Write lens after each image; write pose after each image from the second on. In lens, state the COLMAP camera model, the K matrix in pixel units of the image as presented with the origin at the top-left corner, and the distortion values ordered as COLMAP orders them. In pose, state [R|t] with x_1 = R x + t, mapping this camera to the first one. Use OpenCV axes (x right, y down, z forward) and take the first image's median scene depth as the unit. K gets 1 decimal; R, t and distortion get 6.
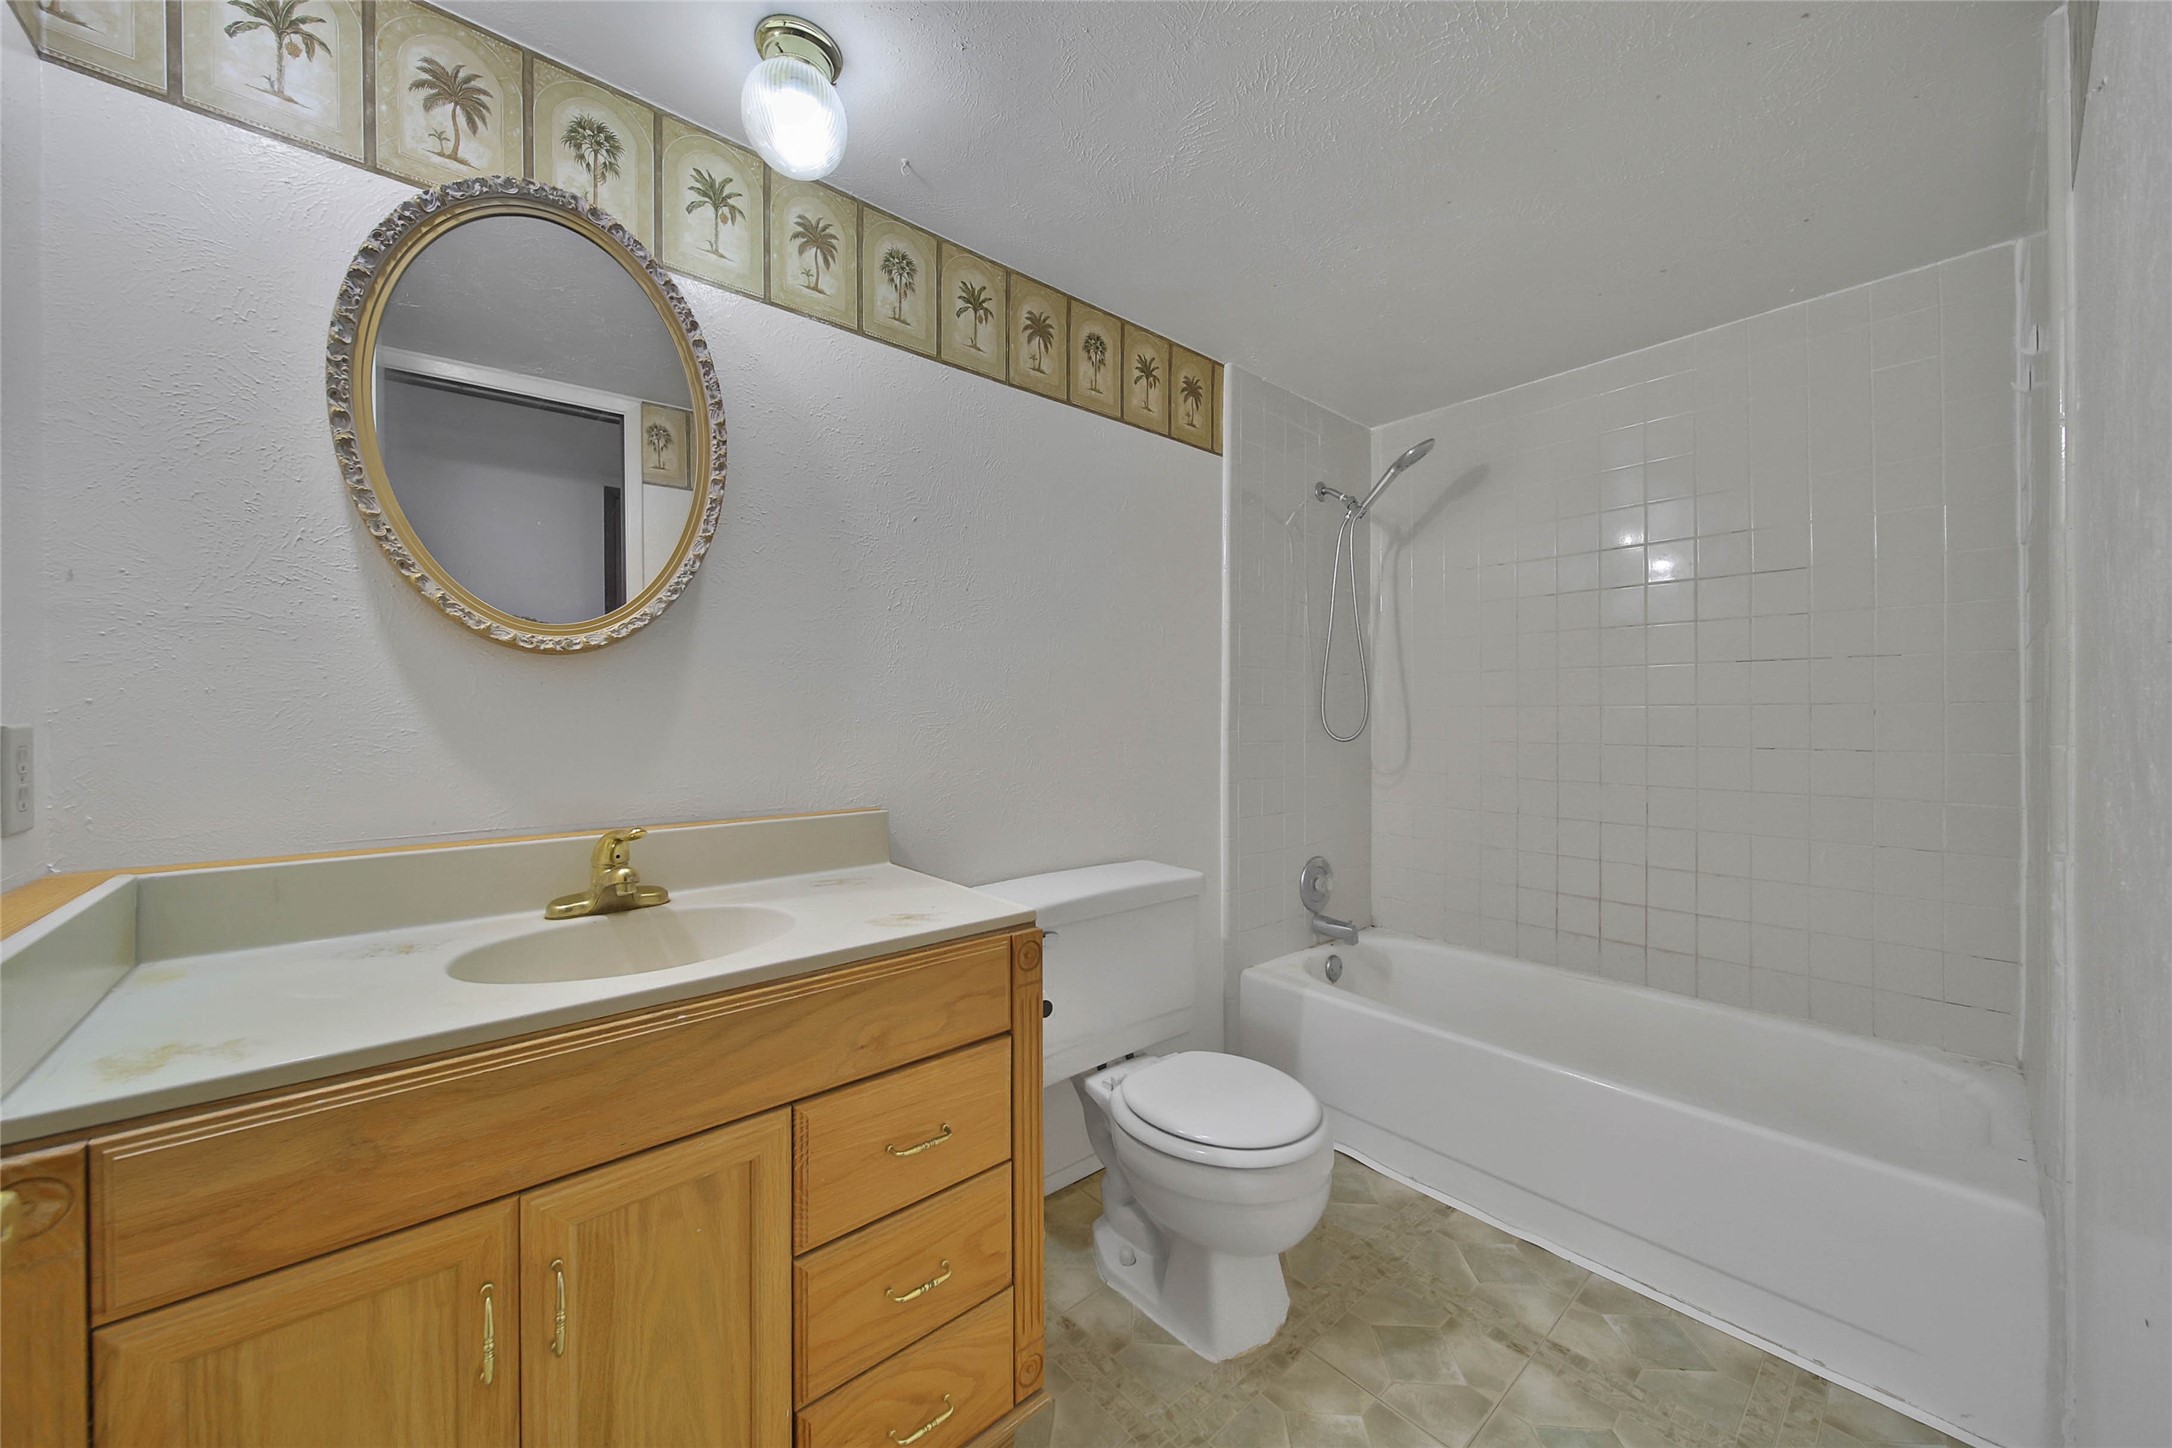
lens RADIAL K [[788.4, 0, 1087.4], [0, 788.4, 710.5], [0, 0, 1]] dist [-0.001491, 0.000526]
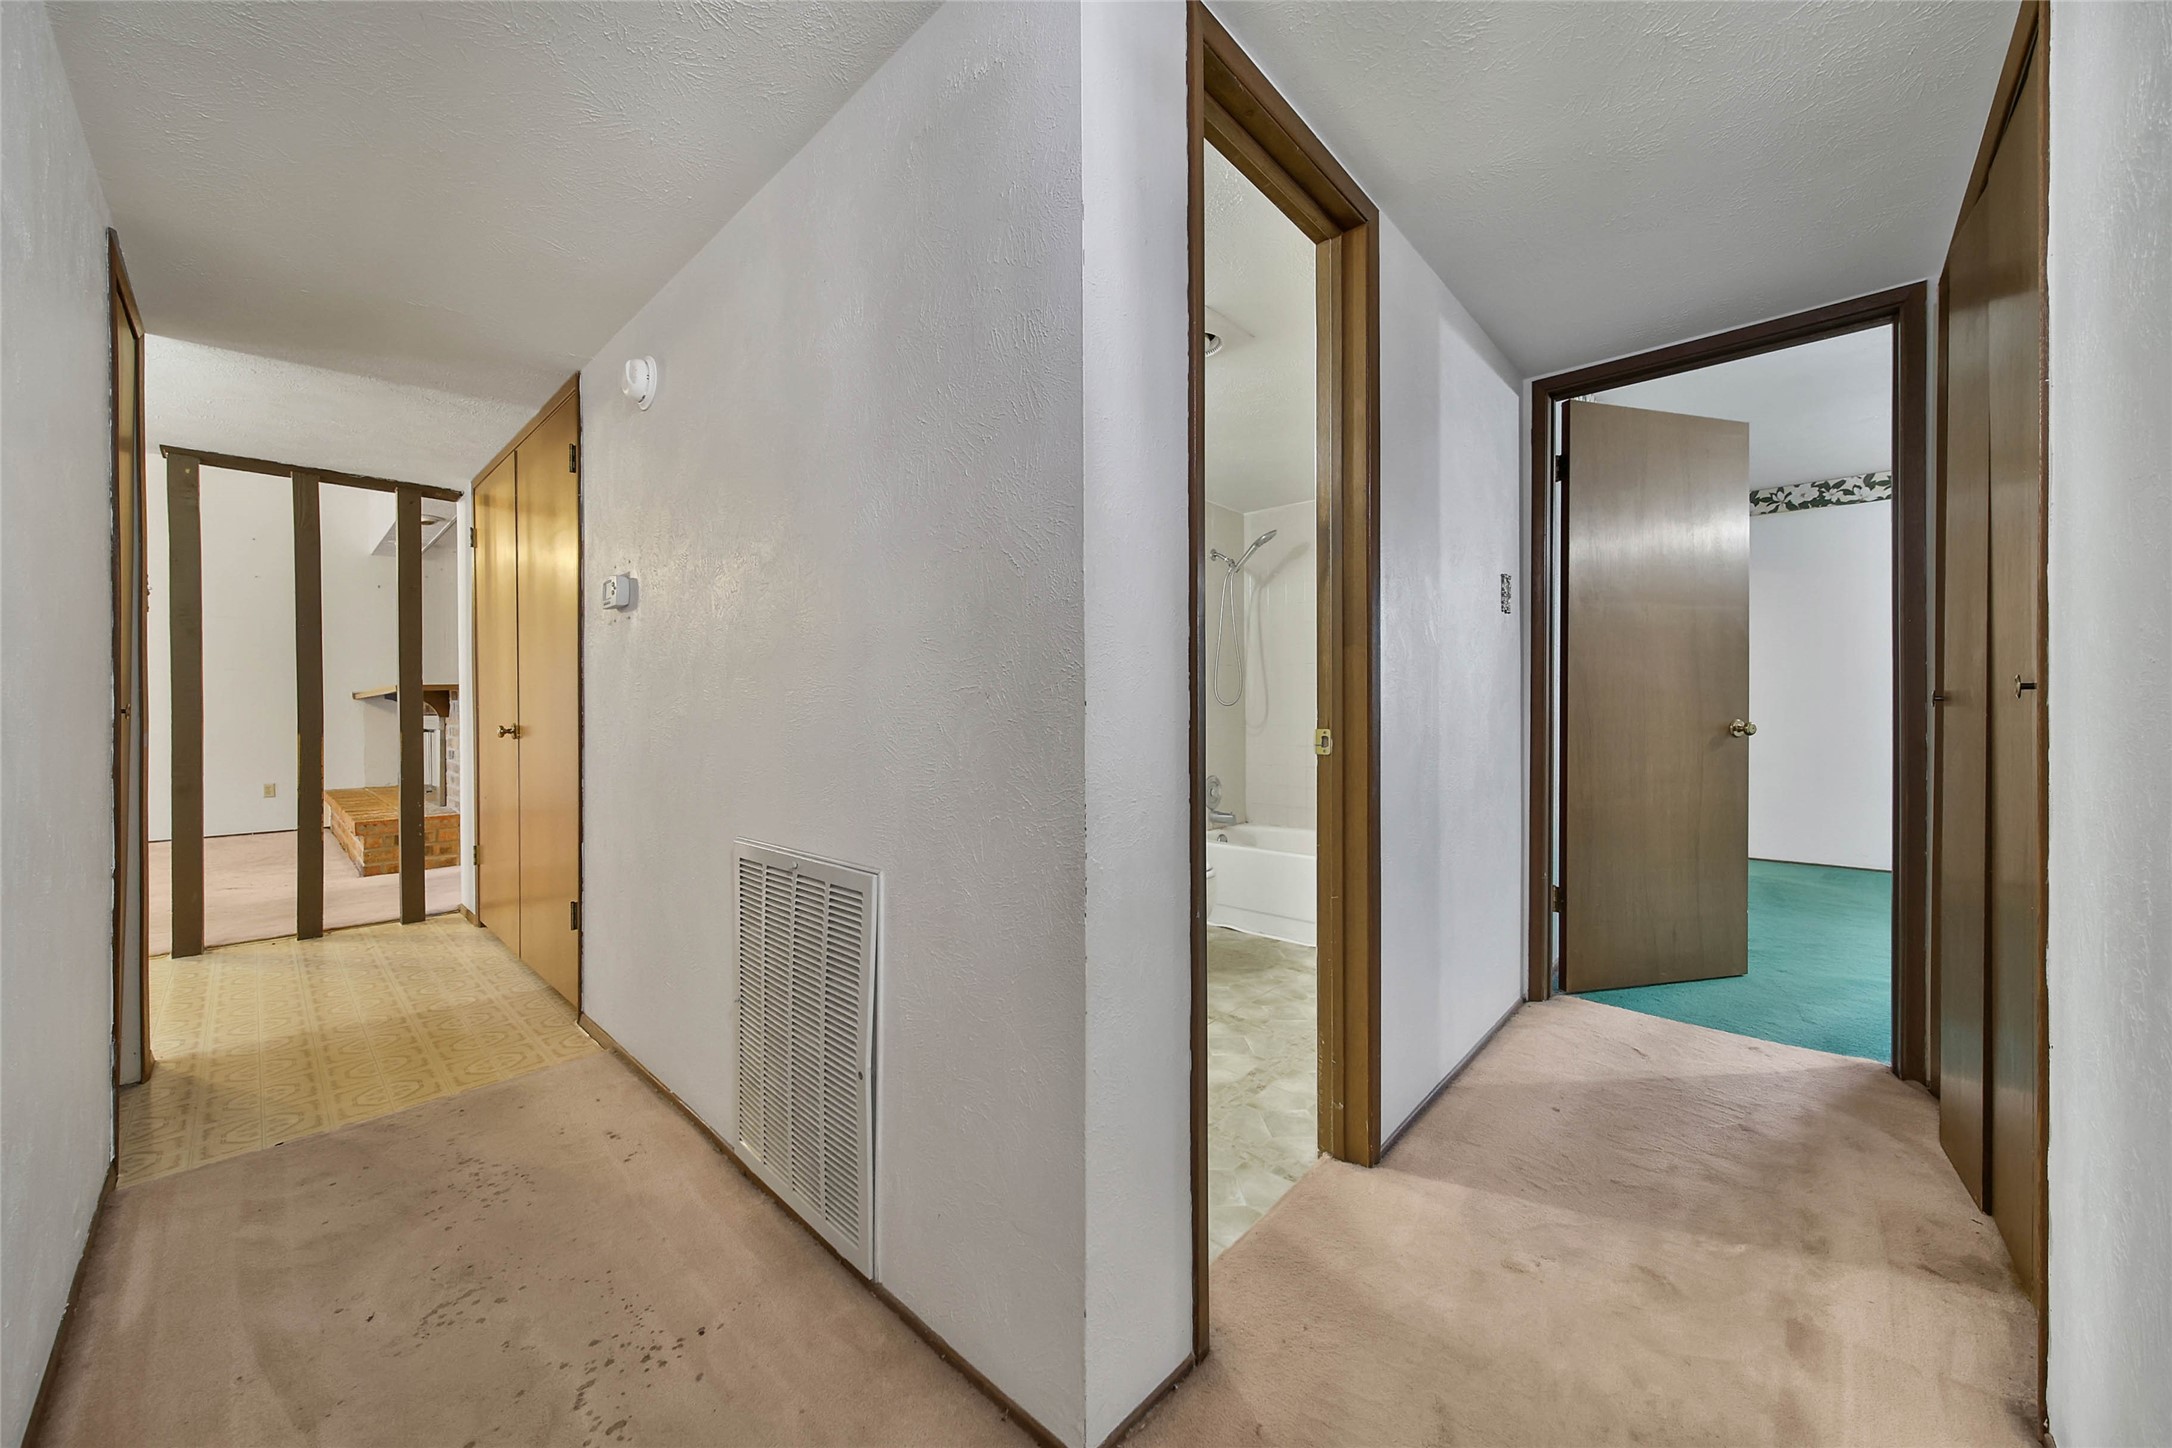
lens RADIAL K [[788.4, 0, 1085.6], [0, 788.4, 709.7], [0, 0, 1]] dist [-0.001491, 0.000526]
pose [[0.993489, -0.003089, 0.113885, -0.168024], [0.002830, 0.999993, 0.002436, 0.045868], [-0.113891, -0.002098, 0.993491, -0.639261]]
